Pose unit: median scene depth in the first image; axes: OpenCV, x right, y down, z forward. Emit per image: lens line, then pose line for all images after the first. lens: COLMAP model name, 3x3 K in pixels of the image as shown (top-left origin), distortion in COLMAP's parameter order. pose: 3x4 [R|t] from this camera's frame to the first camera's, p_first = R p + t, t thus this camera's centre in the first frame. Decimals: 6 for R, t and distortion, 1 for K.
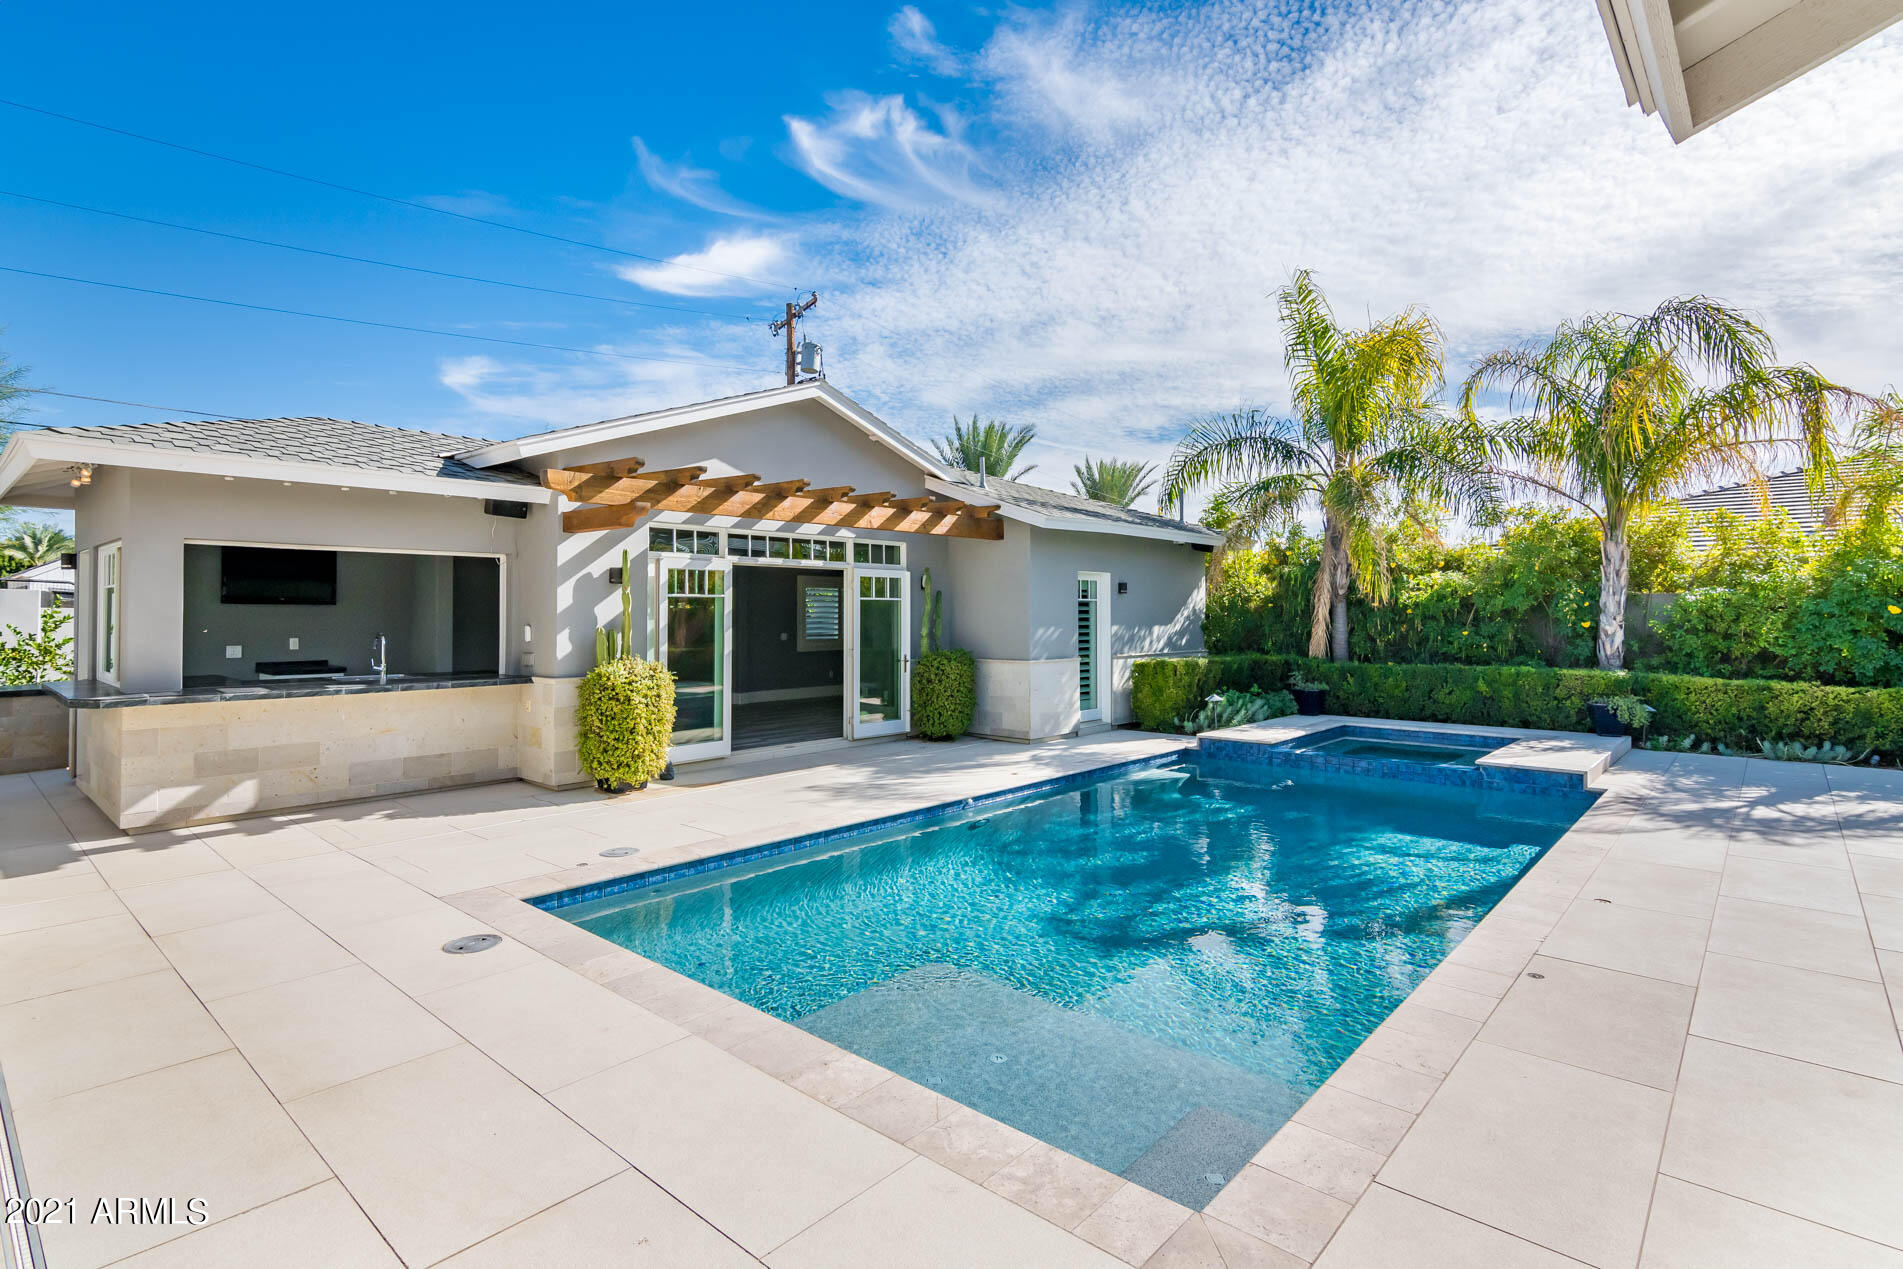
lens RADIAL K [[946.6, 0, 930.1], [0, 946.6, 597.0], [0, 0, 1]] dist [0.000346, 0.000306]
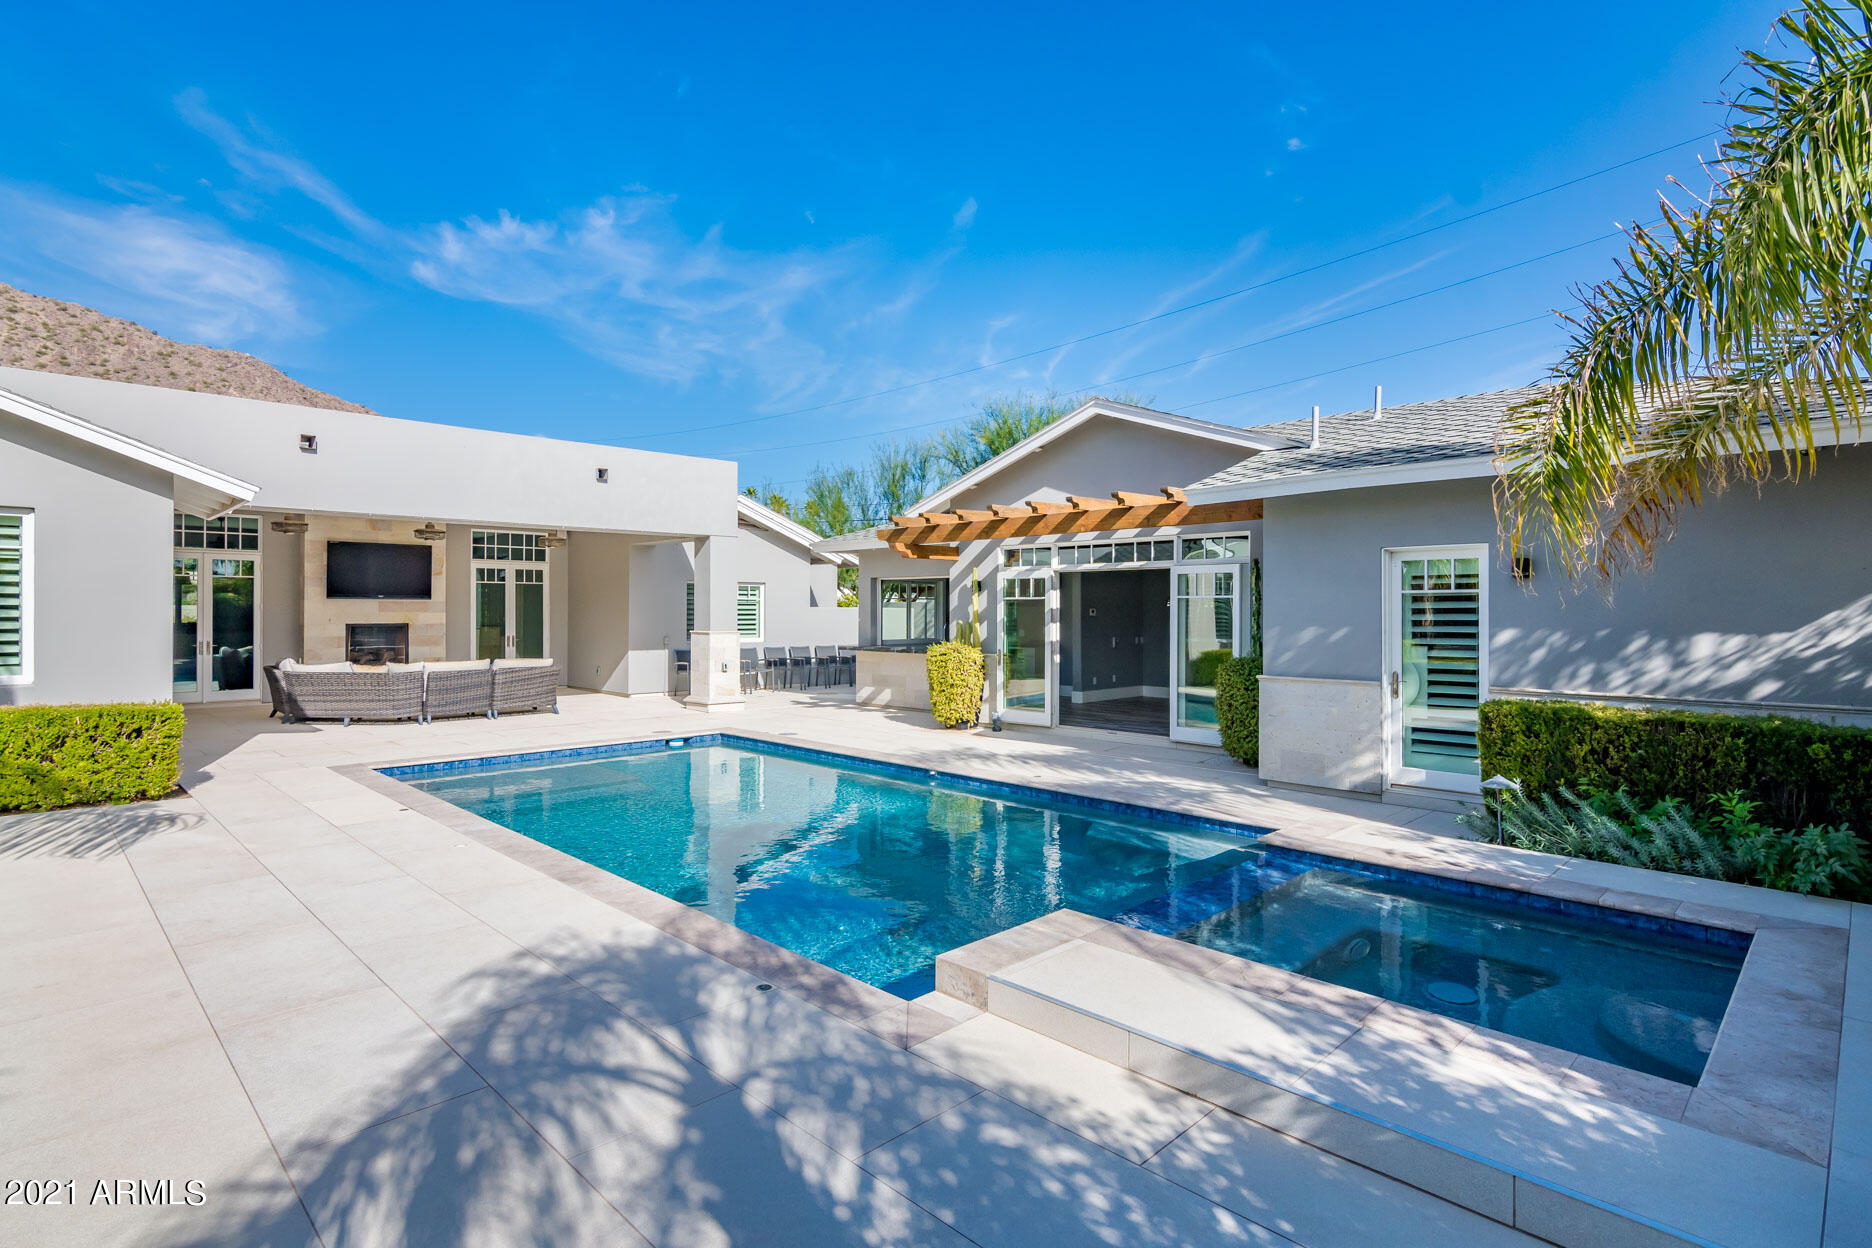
lens RADIAL K [[930.5, 0, 929.9], [0, 930.5, 624.5], [0, 0, 1]] dist [-0.003727, 0.000280]
pose [[-0.047398, 0.016086, -0.998747, 0.883434], [0.014356, 0.999778, 0.015421, 0.011638], [0.998773, -0.013607, -0.047618, 0.781709]]
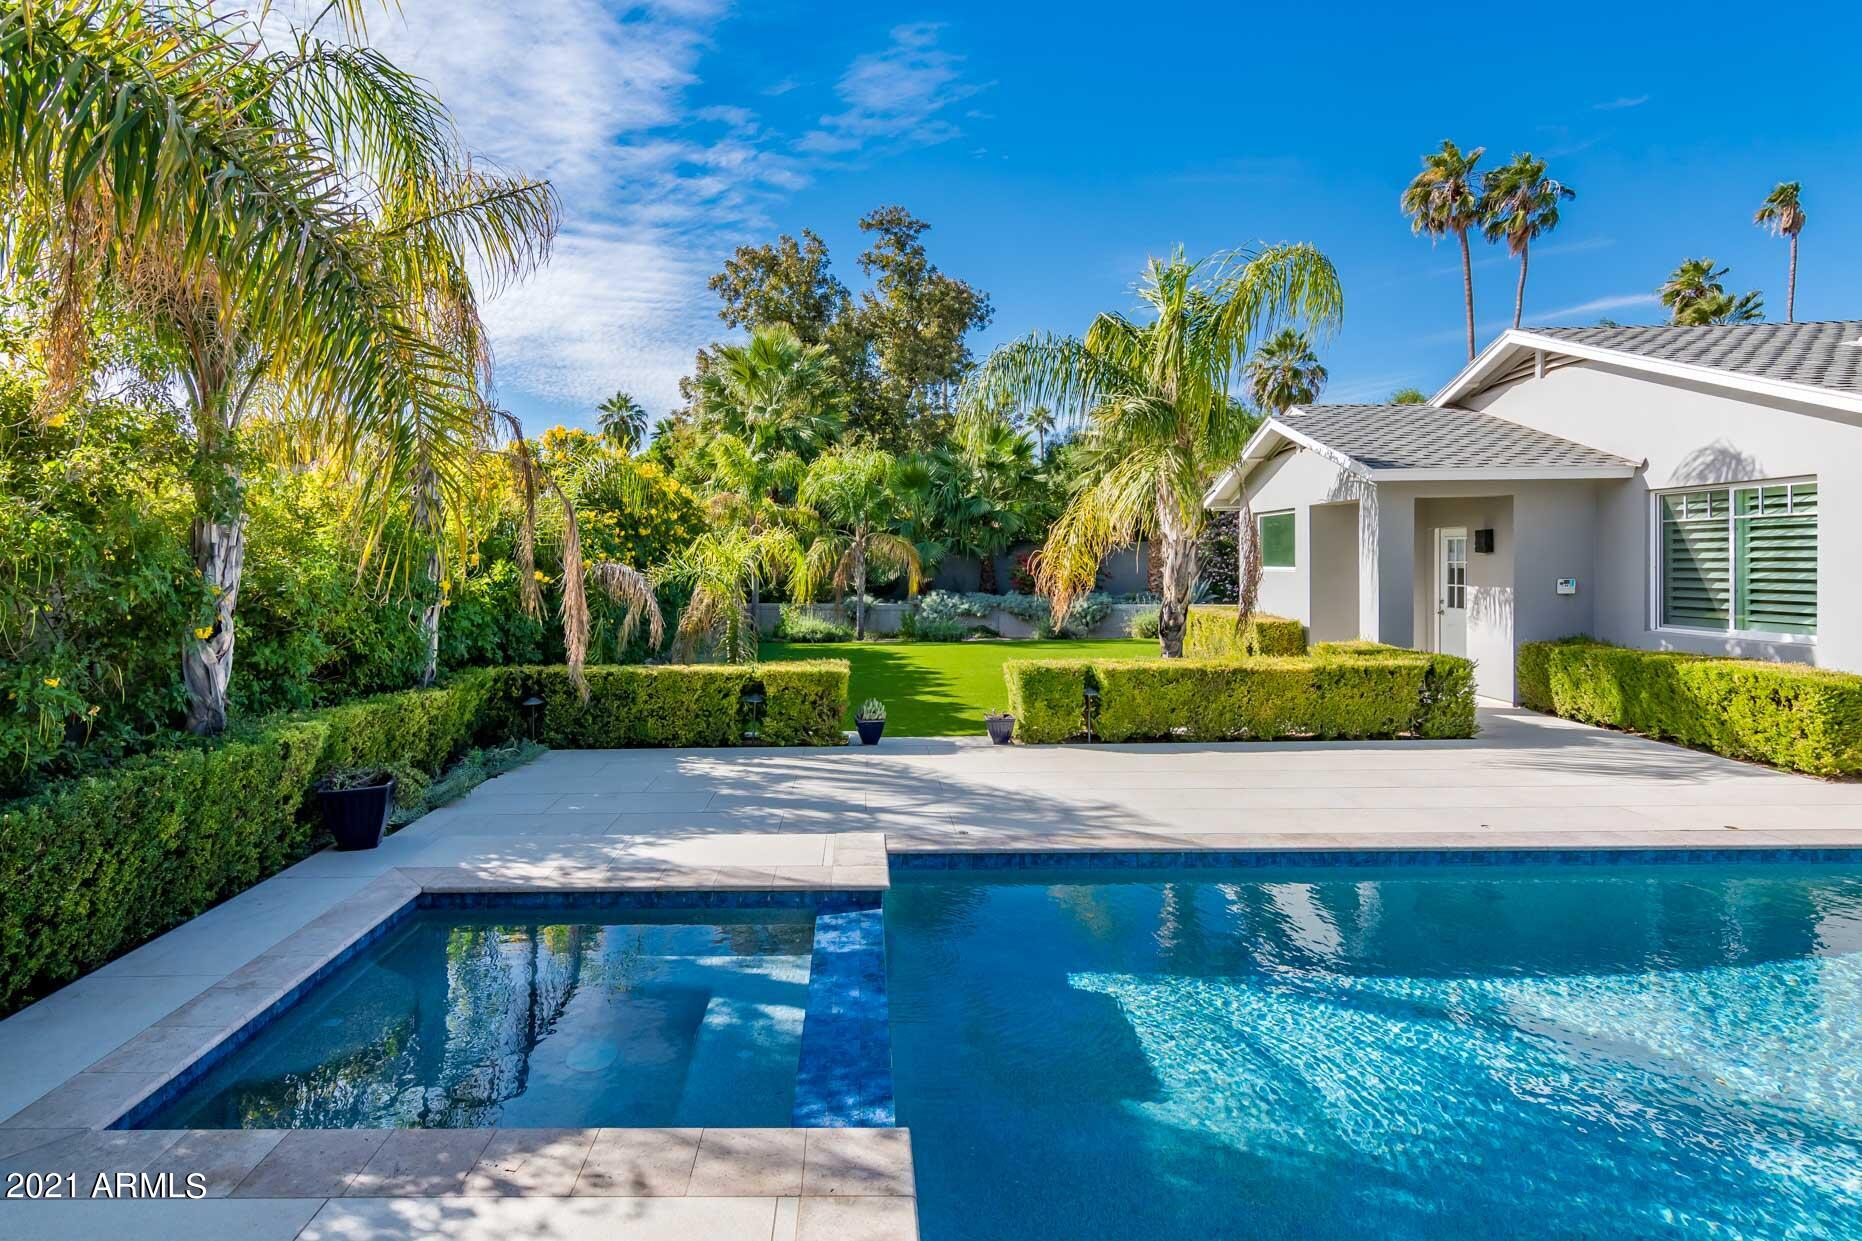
lens RADIAL K [[933.5, 0, 850.1], [0, 933.5, 577.4], [0, 0, 1]] dist [0.004975, -0.000197]
pose [[-0.666747, -0.002834, 0.745278, 0.173748], [0.000356, 0.999991, 0.004121, 0.001228], [-0.745284, 0.003013, -0.666741, 1.115843]]
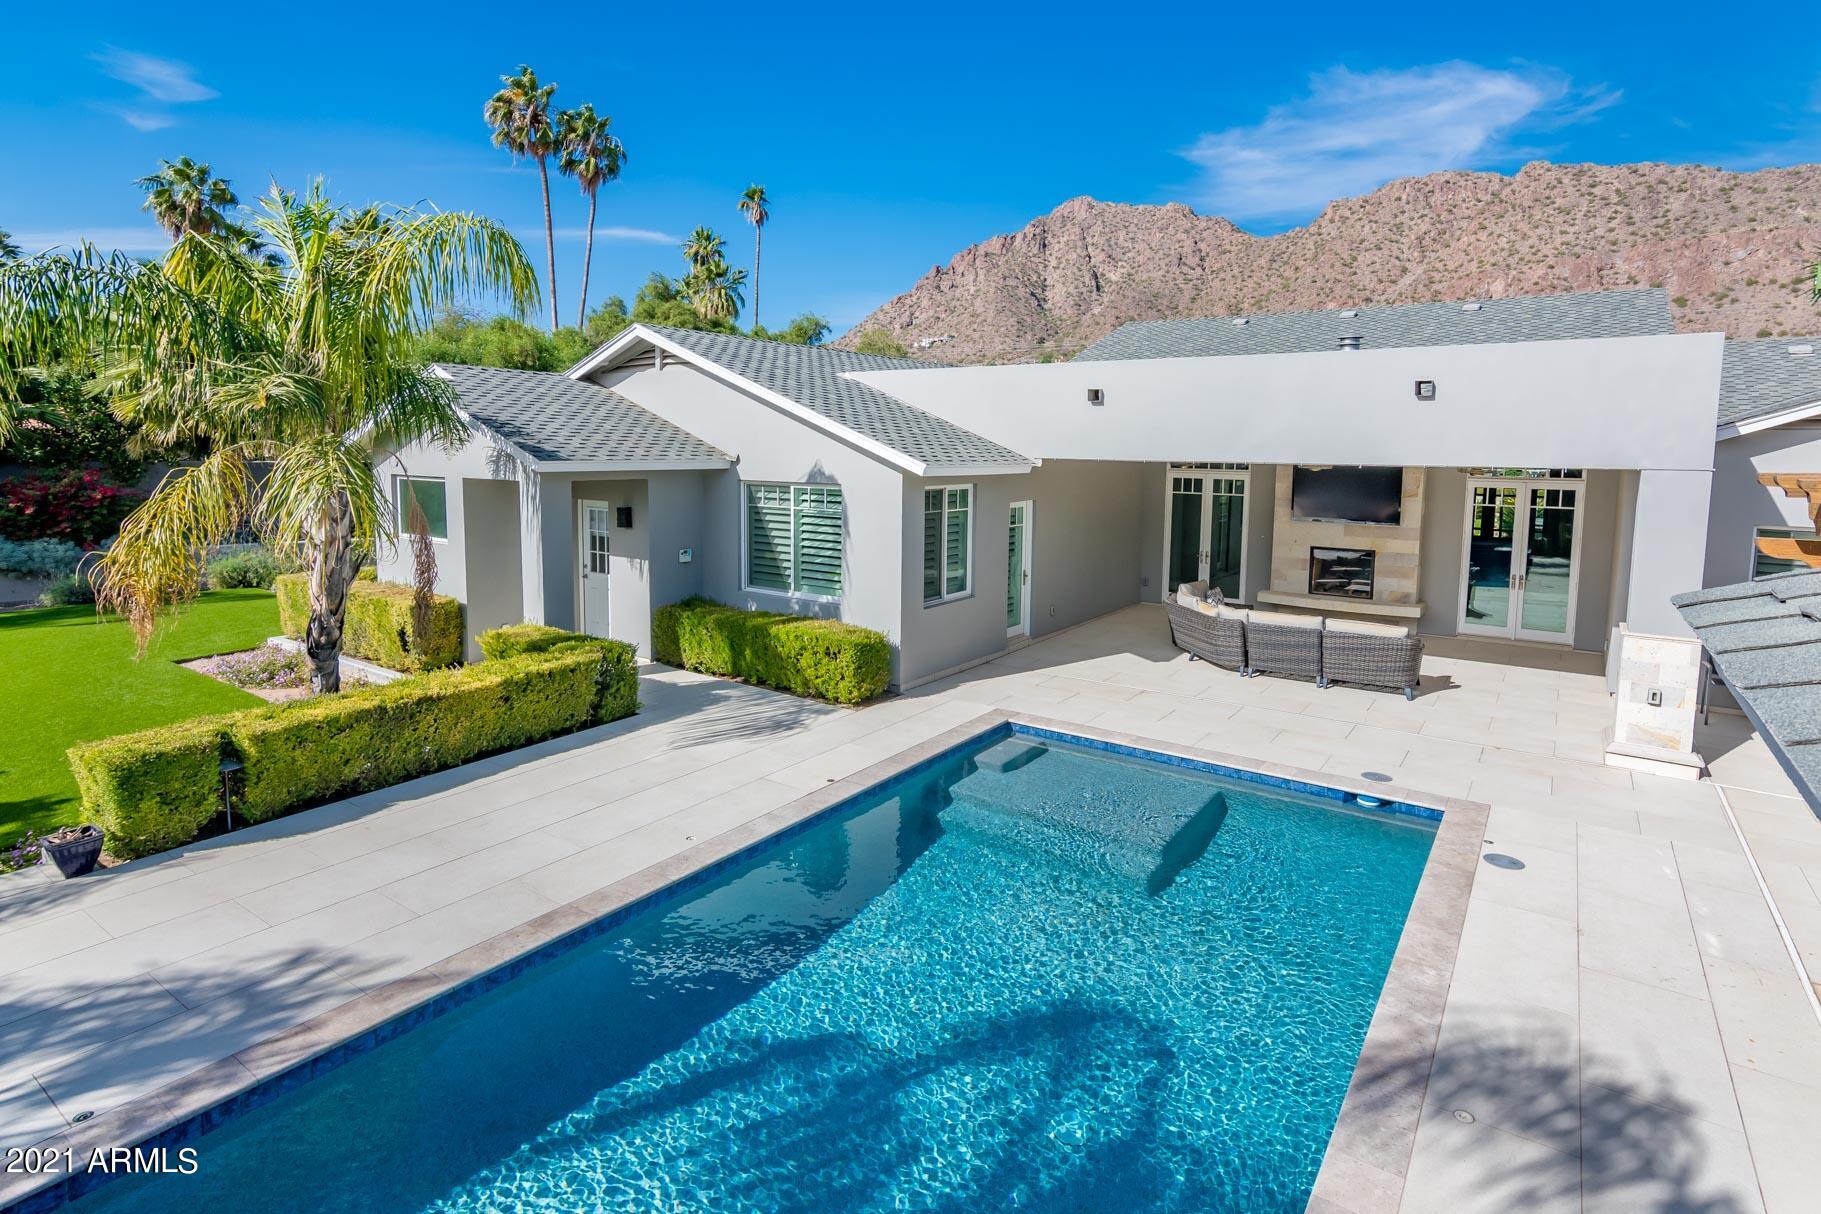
lens RADIAL K [[929.5, 0, 931.6], [0, 929.5, 535.9], [0, 0, 1]] dist [-0.001164, 0.001339]
pose [[-0.989498, 0.004762, -0.144467, 0.264901], [-0.007229, 0.996576, 0.082367, -0.102517], [0.144364, 0.082547, -0.986076, 1.083492]]
